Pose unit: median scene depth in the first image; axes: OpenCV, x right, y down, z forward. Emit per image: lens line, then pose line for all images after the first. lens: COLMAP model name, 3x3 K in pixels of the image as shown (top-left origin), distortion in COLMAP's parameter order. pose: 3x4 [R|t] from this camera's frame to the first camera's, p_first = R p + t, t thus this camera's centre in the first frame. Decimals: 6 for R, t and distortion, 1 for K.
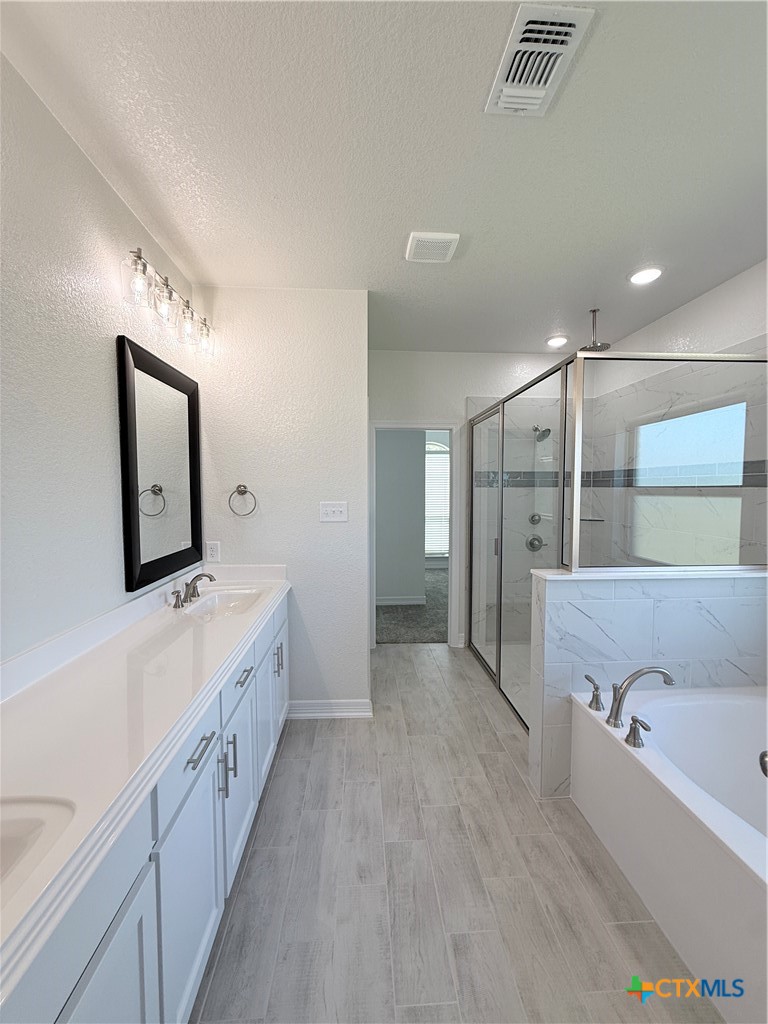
lens RADIAL K [[408.0, 0, 383.1], [0, 408.0, 512.0], [0, 0, 1]] dist [0.000771, -0.000429]
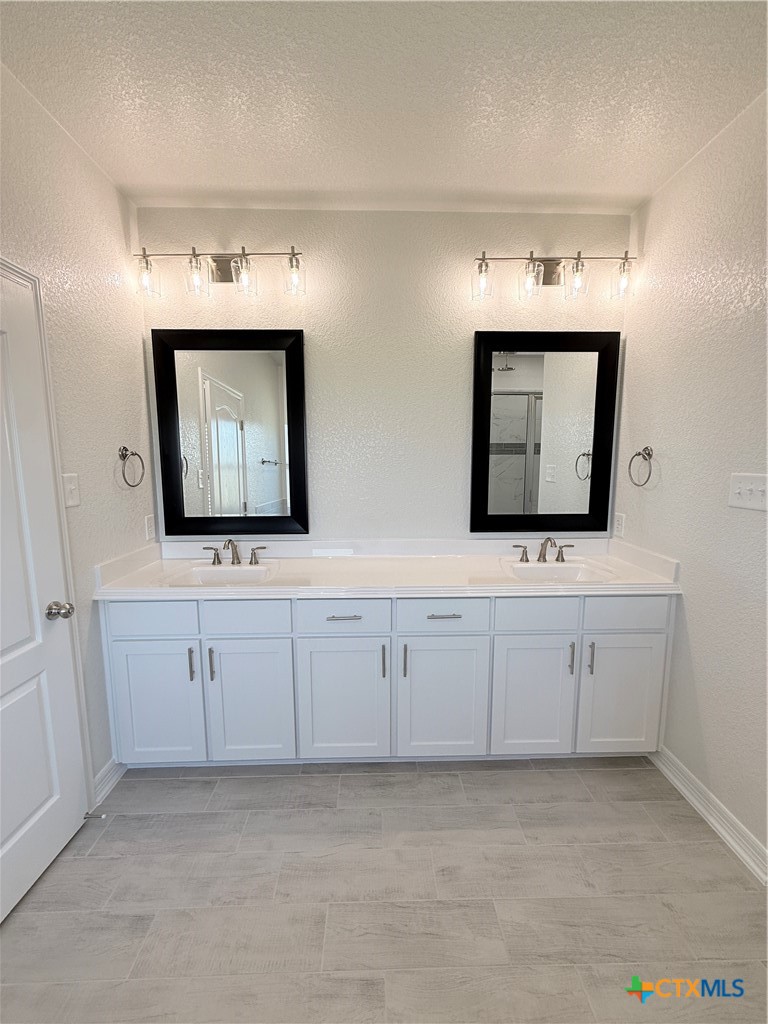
lens RADIAL K [[408.0, 0, 385.5], [0, 408.0, 513.5], [0, 0, 1]] dist [0.000771, -0.000429]
pose [[-0.029406, 0.133699, -0.990586, 0.609776], [-0.054604, 0.989320, 0.135149, -0.024633], [0.998075, 0.058064, -0.021792, 0.672265]]
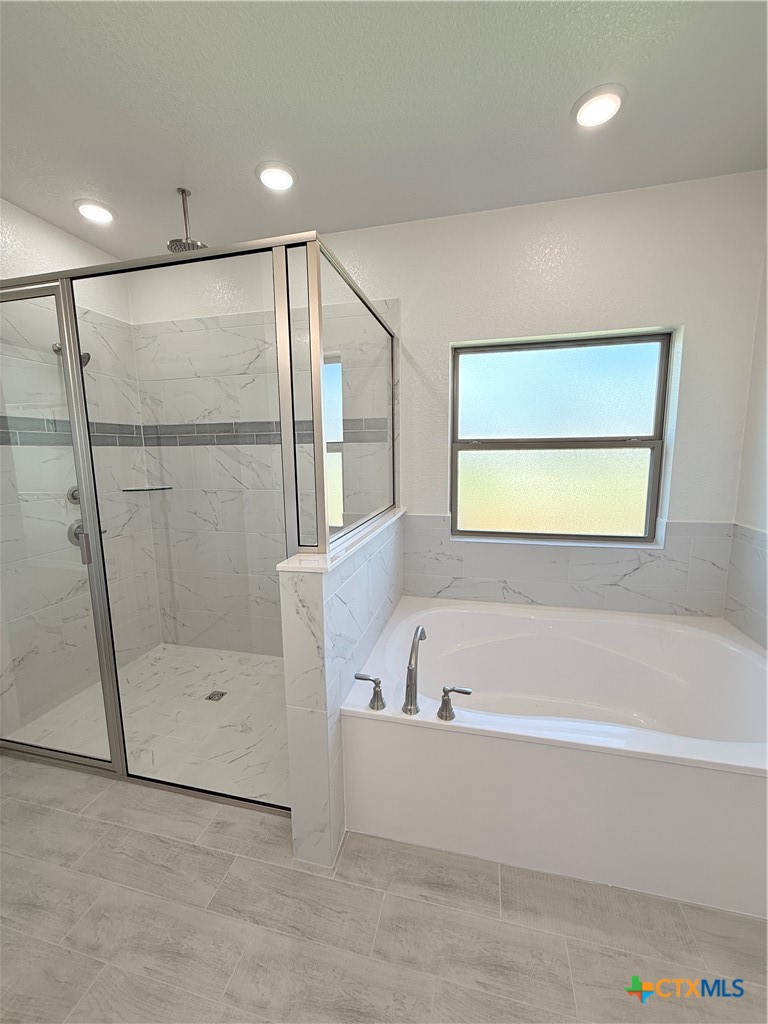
lens RADIAL K [[408.0, 0, 386.1], [0, 408.0, 510.0], [0, 0, 1]] dist [0.000771, -0.000429]
pose [[0.294481, -0.139819, 0.945374, -0.184498], [0.070119, 0.989734, 0.124538, -0.011867], [-0.953081, 0.029615, 0.301262, 0.675347]]
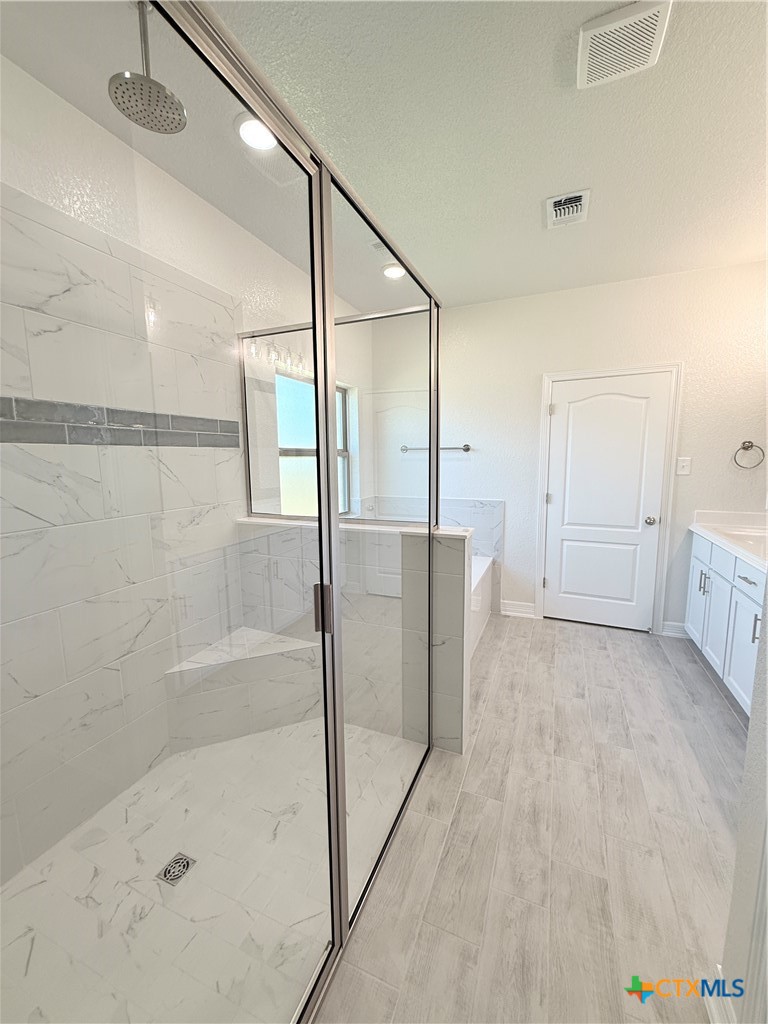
lens RADIAL K [[408.0, 0, 380.5], [0, 408.0, 505.1], [0, 0, 1]] dist [0.000771, -0.000429]
pose [[-0.892630, -0.051031, 0.447892, 0.144247], [0.031426, 0.984110, 0.174758, -0.094431], [-0.449693, 0.170070, -0.876842, 1.958232]]
